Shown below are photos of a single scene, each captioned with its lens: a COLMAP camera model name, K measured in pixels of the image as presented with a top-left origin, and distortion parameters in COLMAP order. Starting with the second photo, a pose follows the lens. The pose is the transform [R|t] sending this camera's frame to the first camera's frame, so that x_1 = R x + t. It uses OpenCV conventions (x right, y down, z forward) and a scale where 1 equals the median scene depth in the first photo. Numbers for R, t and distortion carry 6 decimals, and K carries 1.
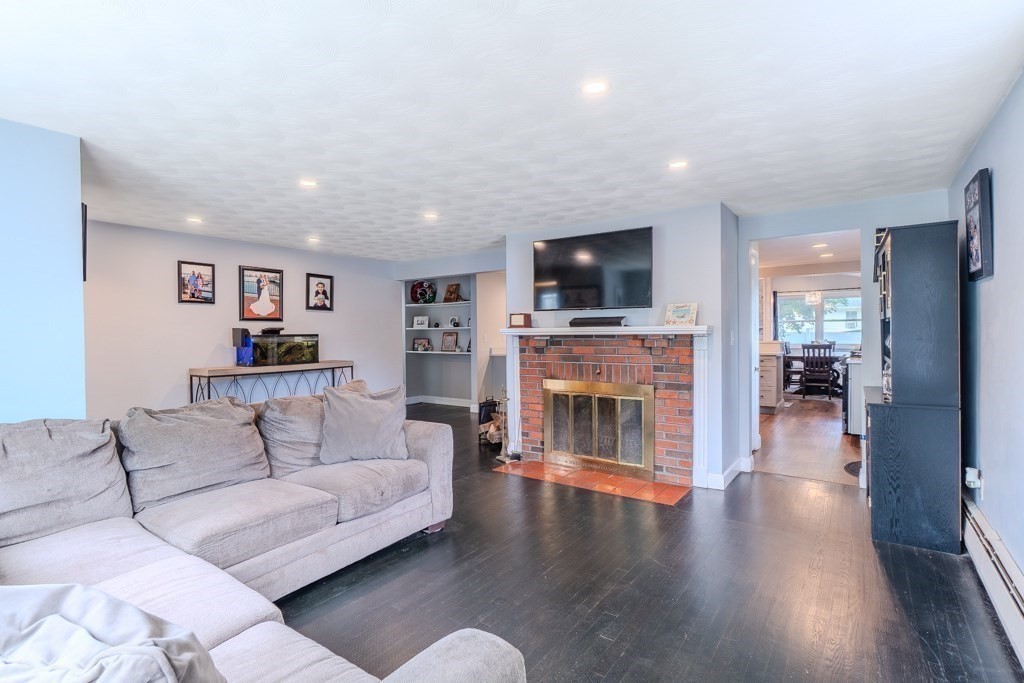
lens RADIAL K [[490.6, 0, 506.8], [0, 490.6, 341.9], [0, 0, 1]] dist [-0.001696, 0.000352]
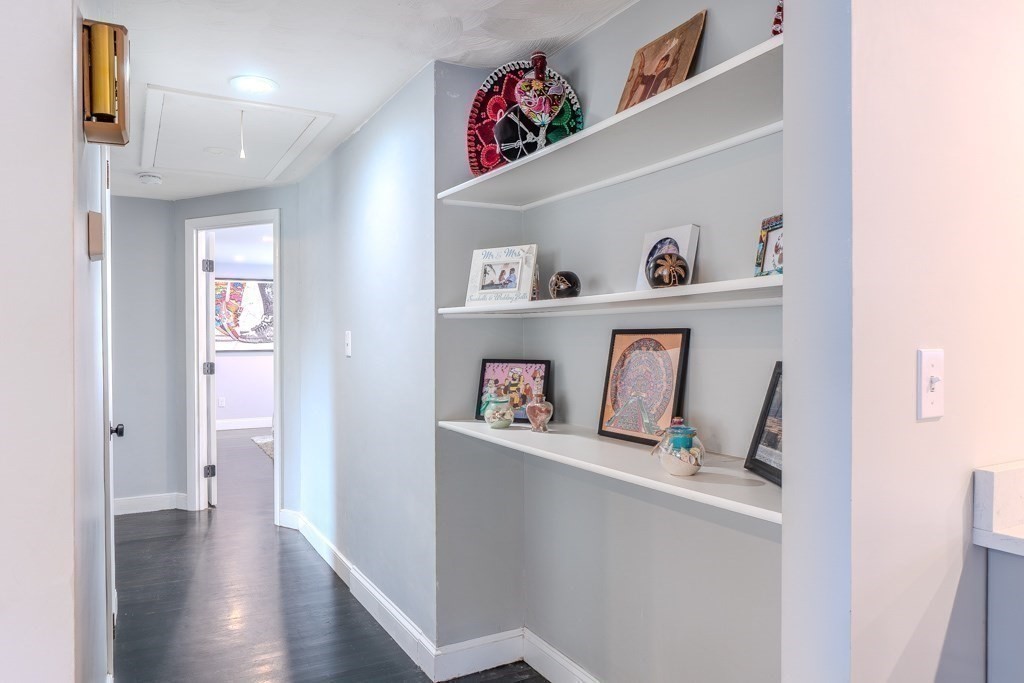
lens RADIAL K [[694.8, 0, 512.0], [0, 694.8, 341.5], [0, 0, 1]] dist [-0.002920, -0.000575]
pose [[0.904436, 0.006692, -0.426556, -0.056946], [-0.011284, 0.999902, -0.008240, -0.012386], [0.426459, 0.012266, 0.904424, 0.770262]]
